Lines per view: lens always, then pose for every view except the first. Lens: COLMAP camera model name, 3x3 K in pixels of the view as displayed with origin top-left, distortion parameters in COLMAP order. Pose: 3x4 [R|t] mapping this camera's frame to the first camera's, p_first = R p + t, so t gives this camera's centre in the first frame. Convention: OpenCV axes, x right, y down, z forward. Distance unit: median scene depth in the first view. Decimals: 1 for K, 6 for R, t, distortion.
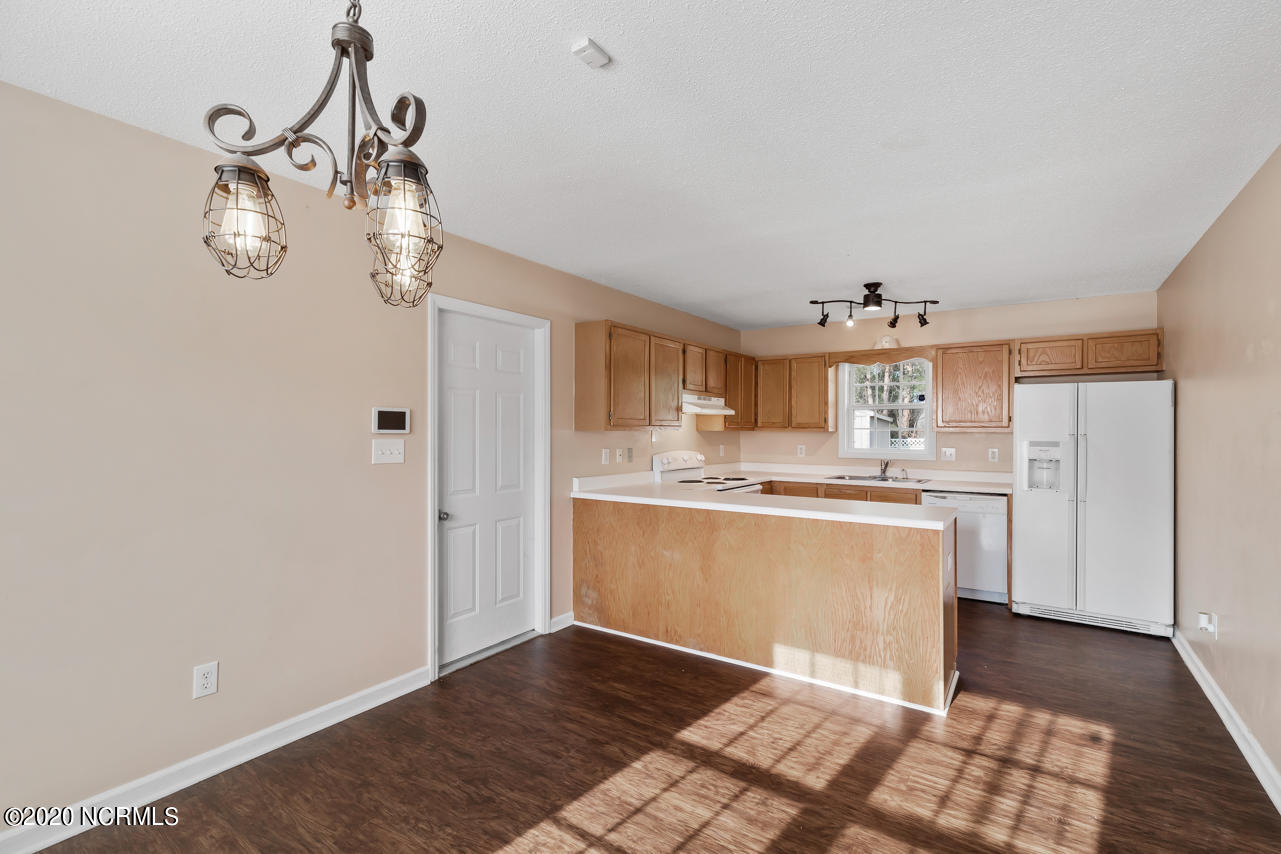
lens RADIAL K [[578.4, 0, 655.3], [0, 578.4, 432.3], [0, 0, 1]] dist [0.002157, 0.000397]
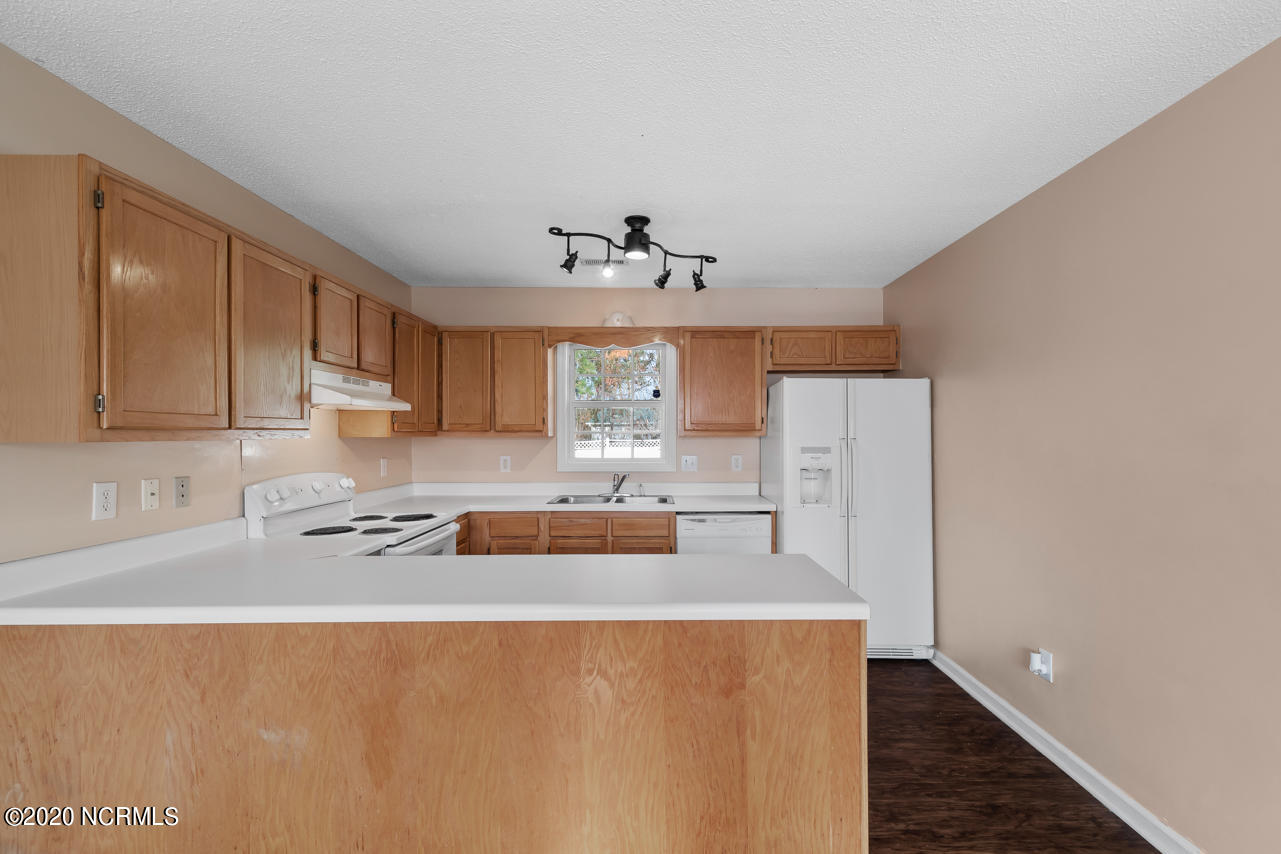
lens RADIAL K [[578.4, 0, 655.3], [0, 578.4, 432.3], [0, 0, 1]] dist [0.002157, 0.000397]
pose [[0.833068, -0.004384, 0.553153, 0.015865], [0.006995, 0.999972, -0.002609, -0.004661], [-0.553127, 0.006043, 0.833075, 0.385972]]
